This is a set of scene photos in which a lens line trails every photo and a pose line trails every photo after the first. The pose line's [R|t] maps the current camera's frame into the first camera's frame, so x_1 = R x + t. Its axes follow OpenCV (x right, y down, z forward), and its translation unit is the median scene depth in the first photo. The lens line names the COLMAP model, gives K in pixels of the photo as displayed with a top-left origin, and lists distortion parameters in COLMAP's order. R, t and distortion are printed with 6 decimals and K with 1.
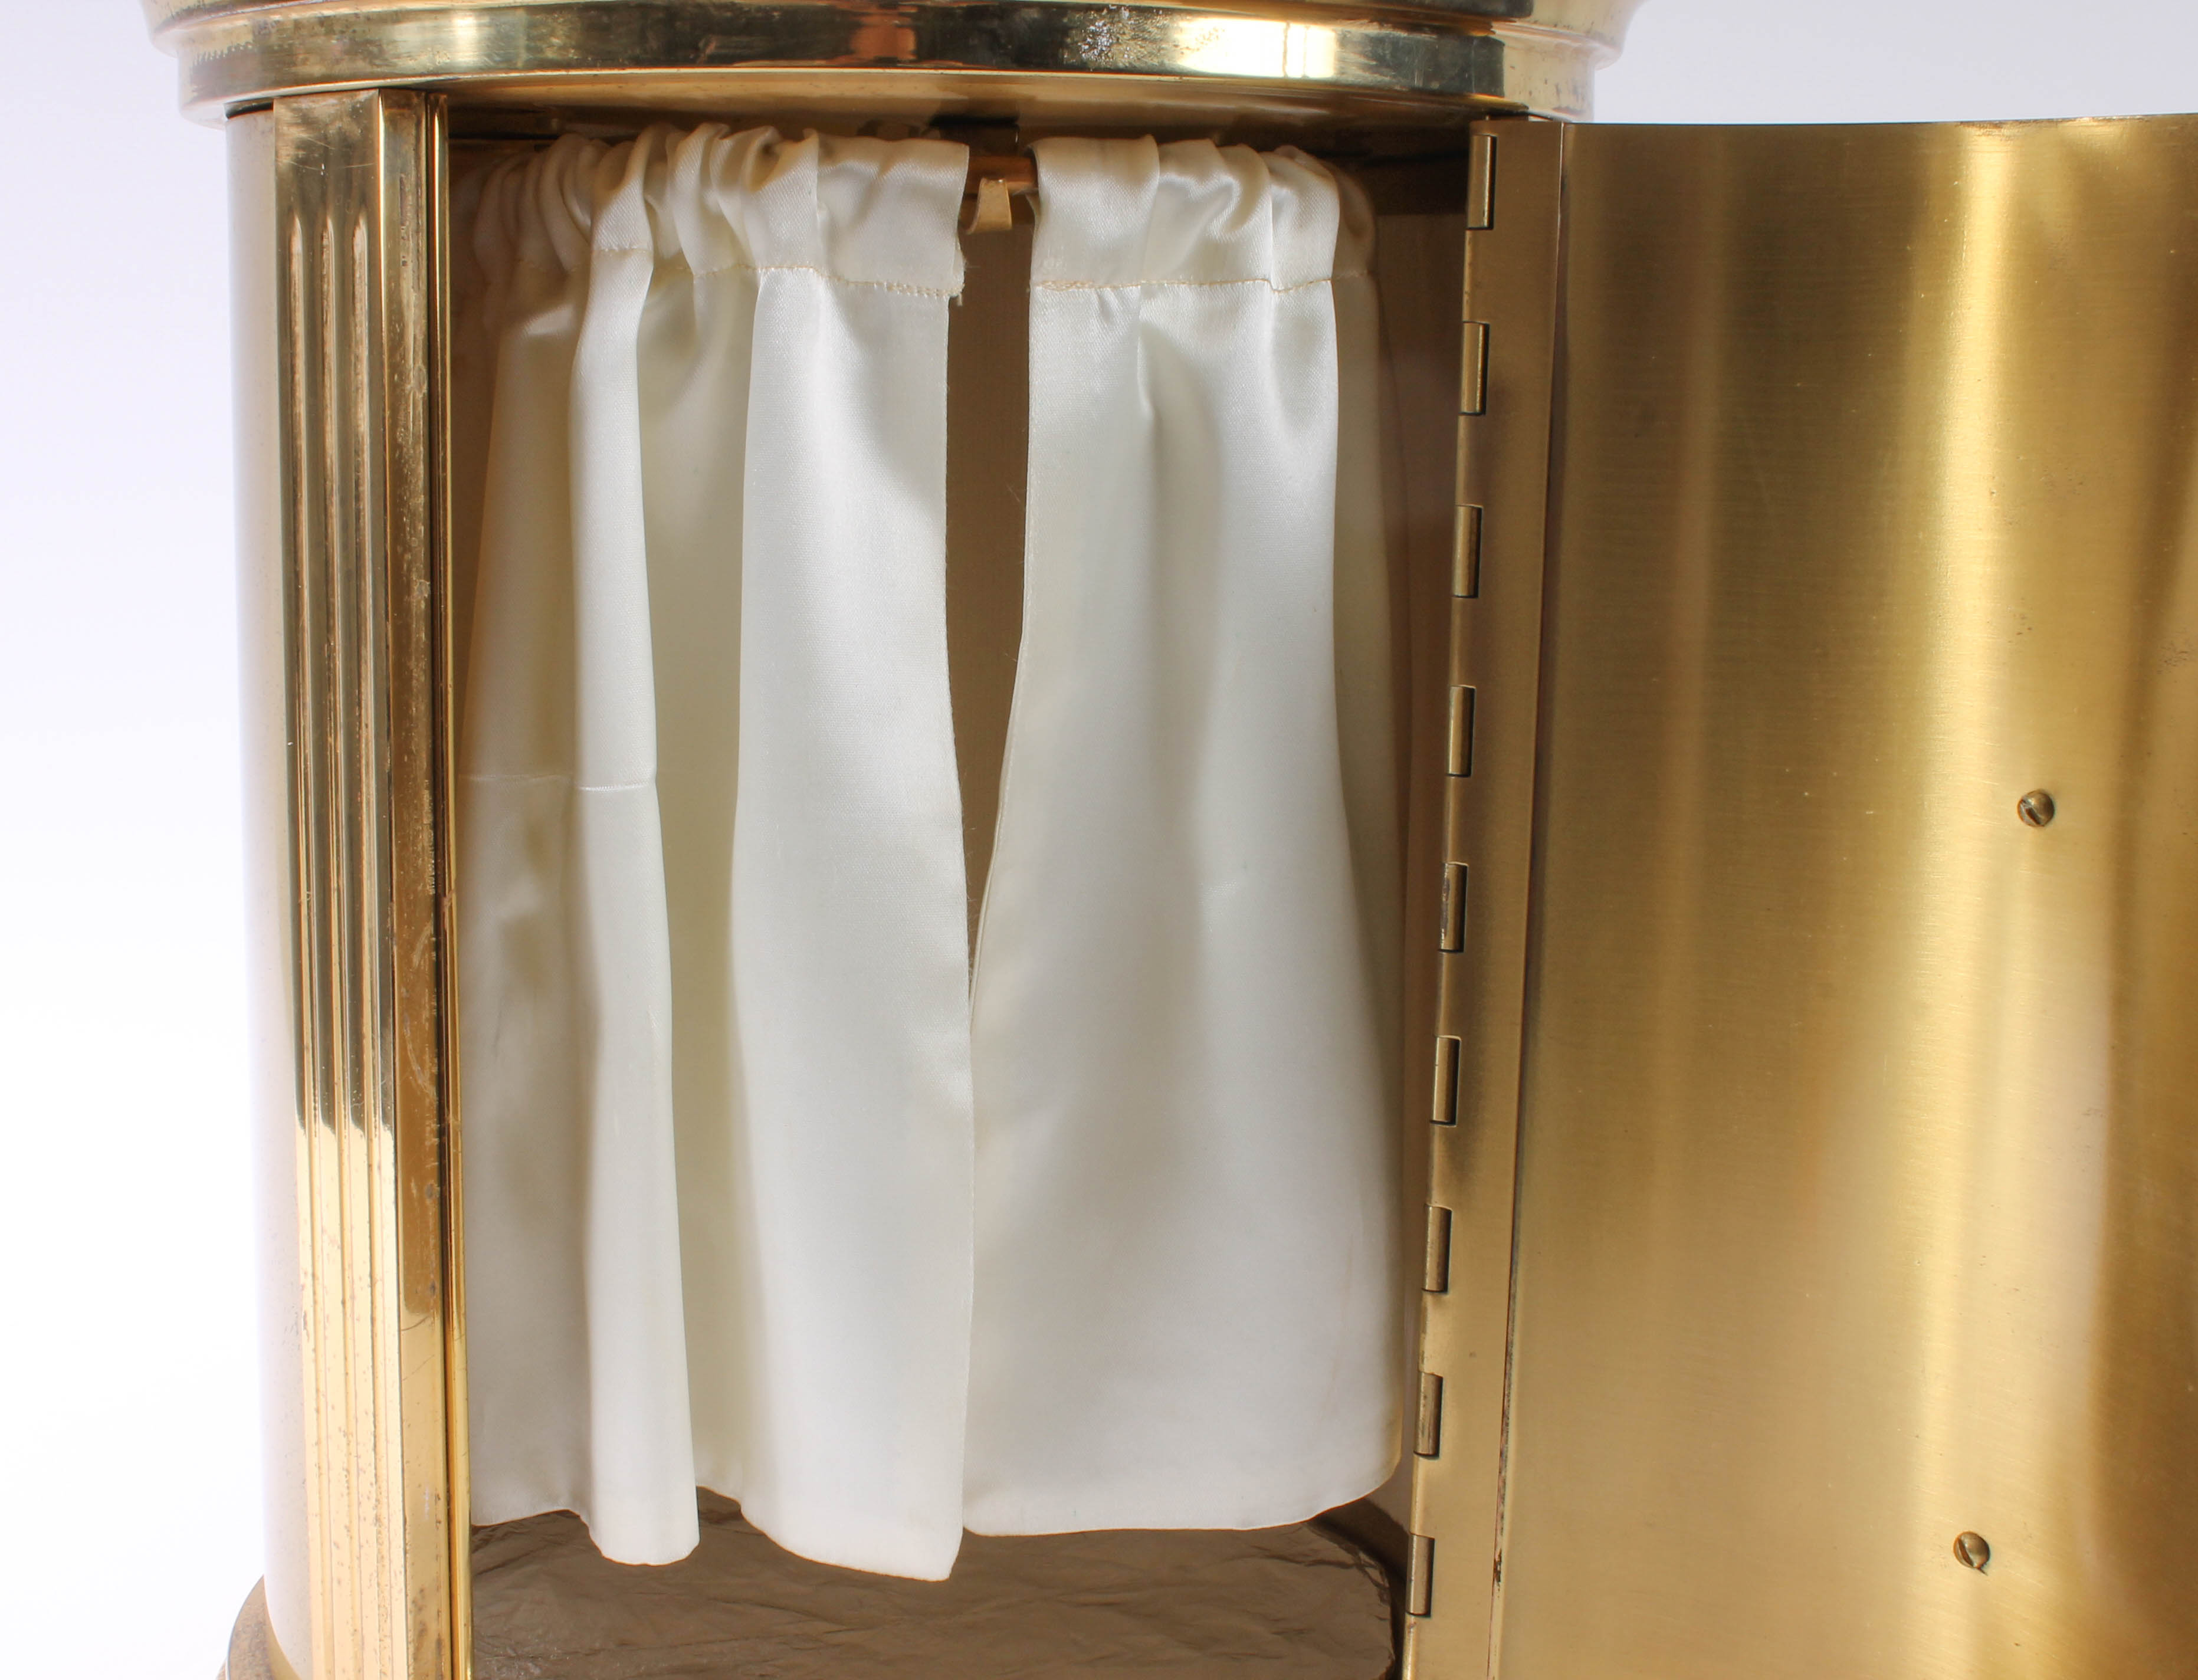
lens RADIAL K [[3051.6, 0, 985.0], [0, 3051.6, 896.2], [0, 0, 1]] dist [-0.098044, 0.050293]
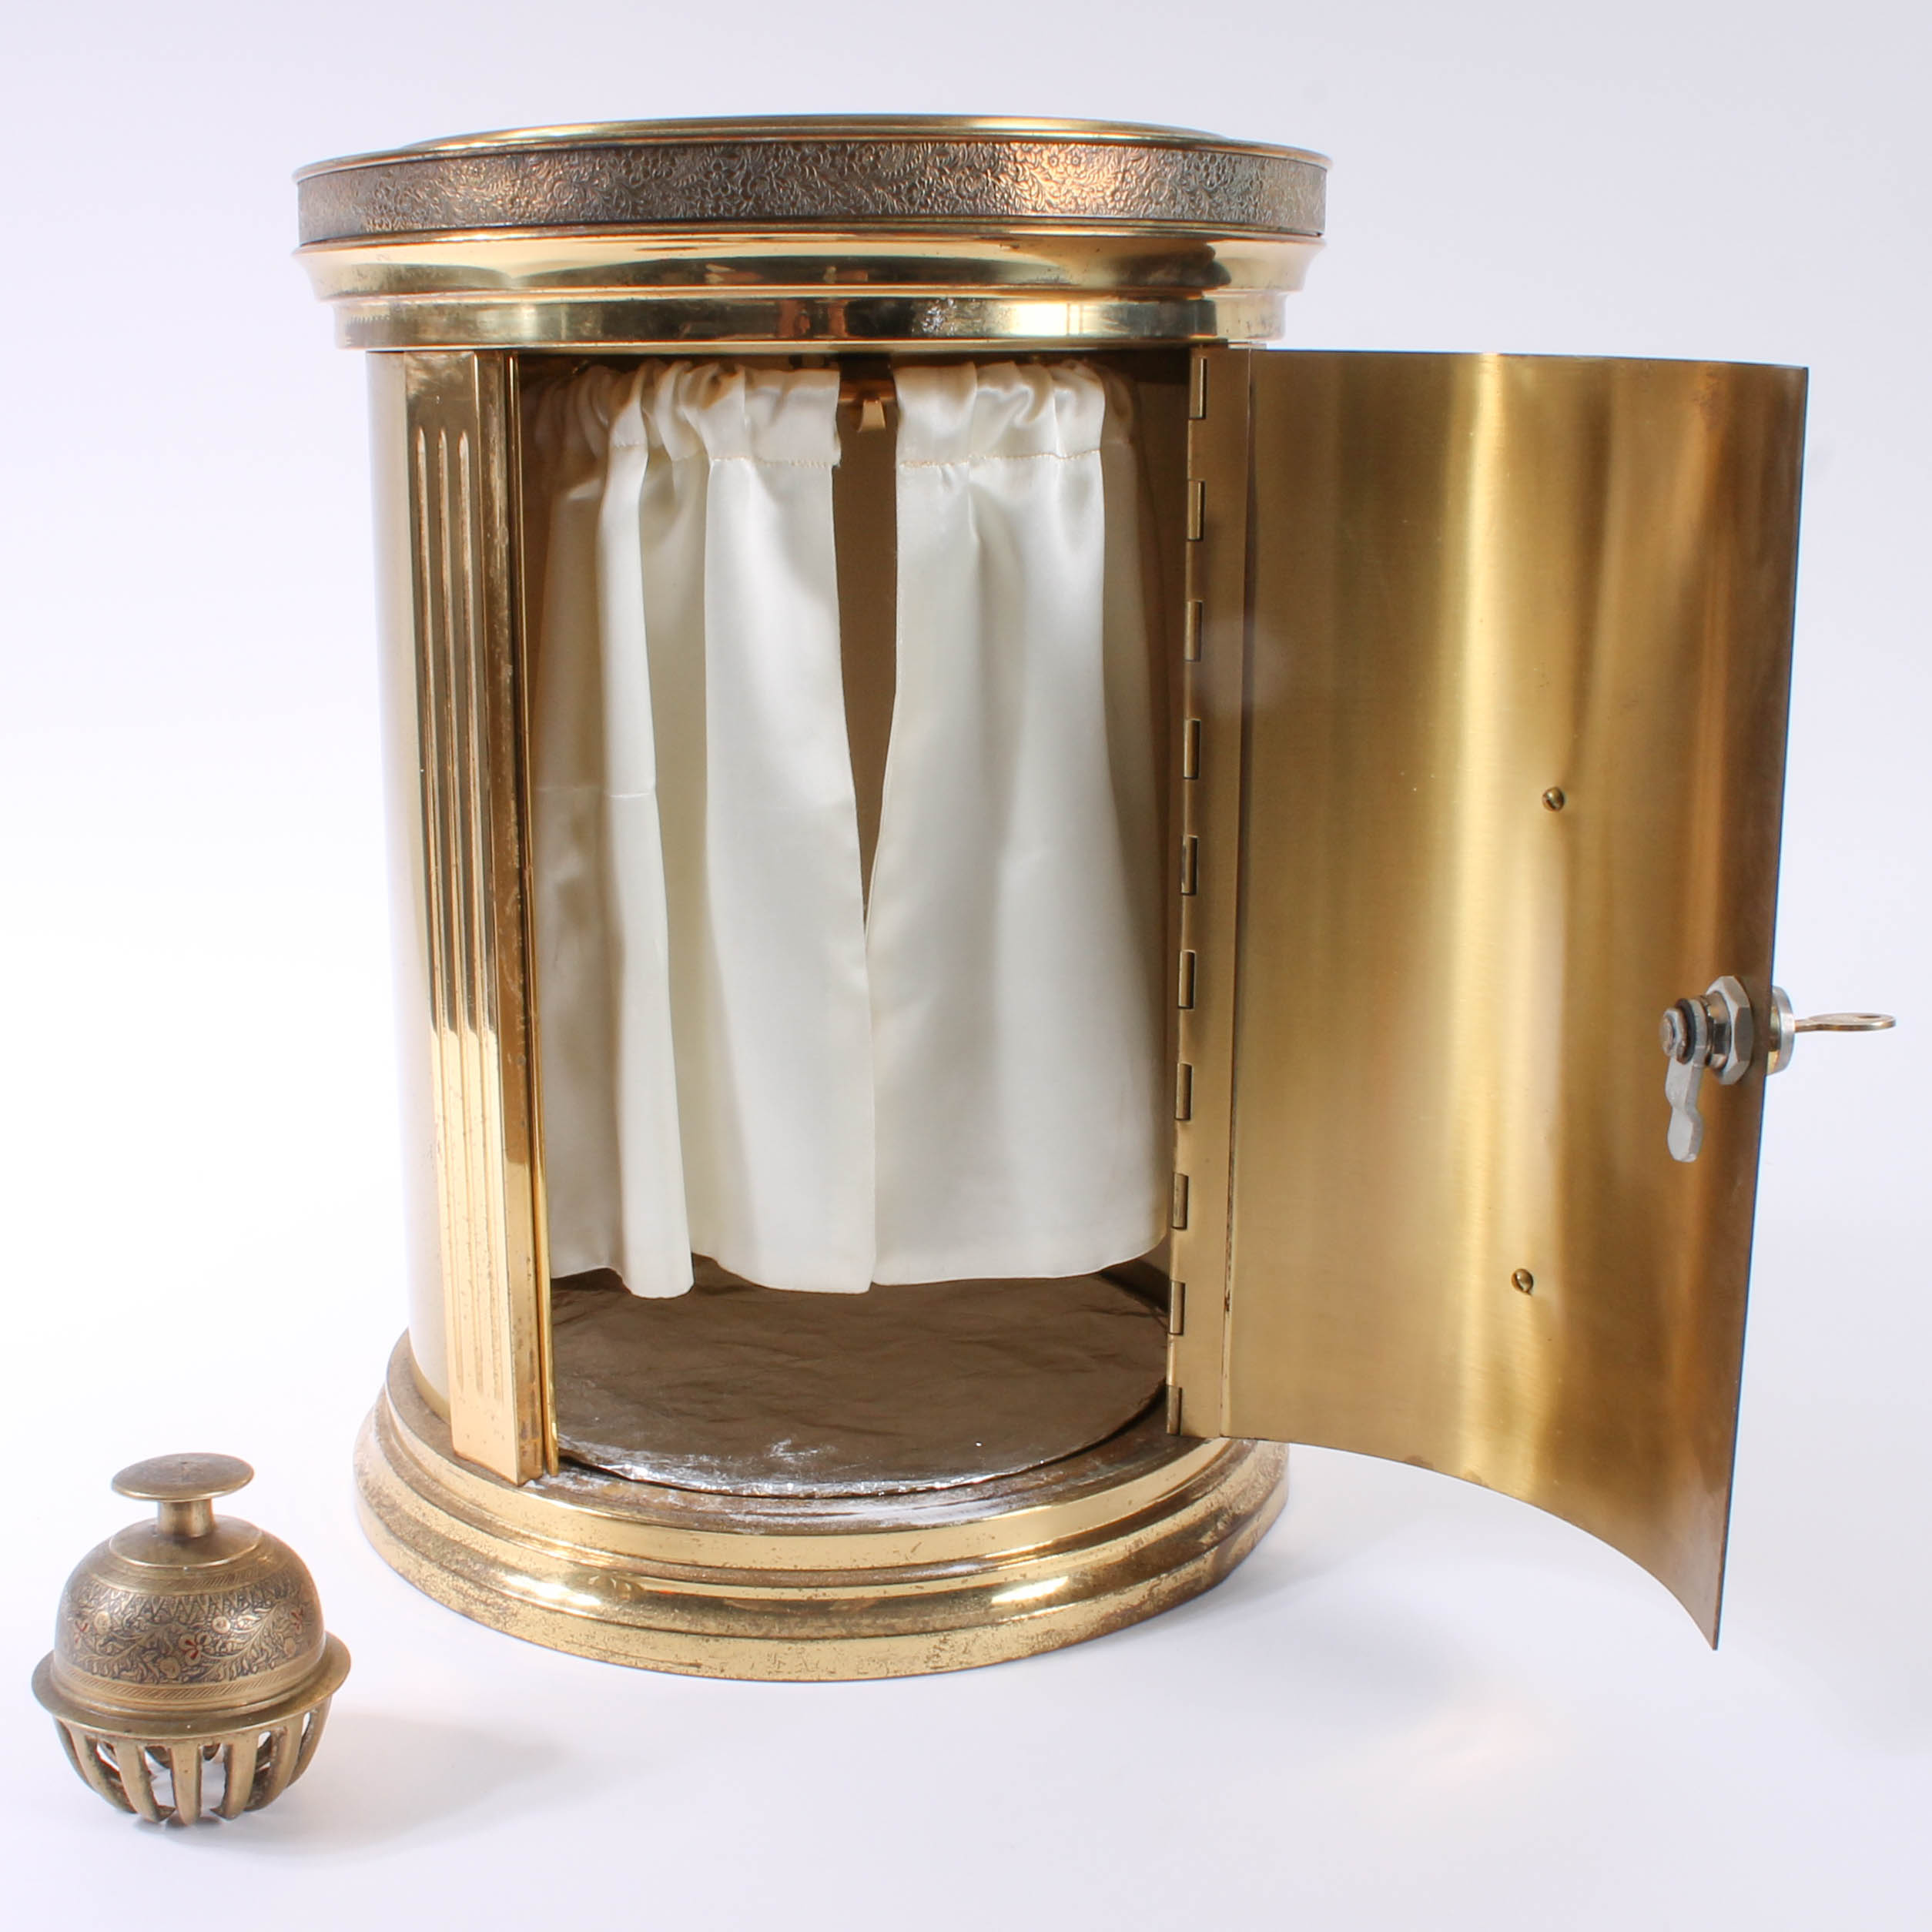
lens RADIAL K [[2461.2, 0, 902.1], [0, 2461.2, 1029.5], [0, 0, 1]] dist [-0.180804, 0.122935]
pose [[0.999840, -0.013211, -0.012036, 0.026180], [0.014083, 0.997050, 0.075457, -0.009424], [0.011004, -0.075615, 0.997076, -0.234163]]
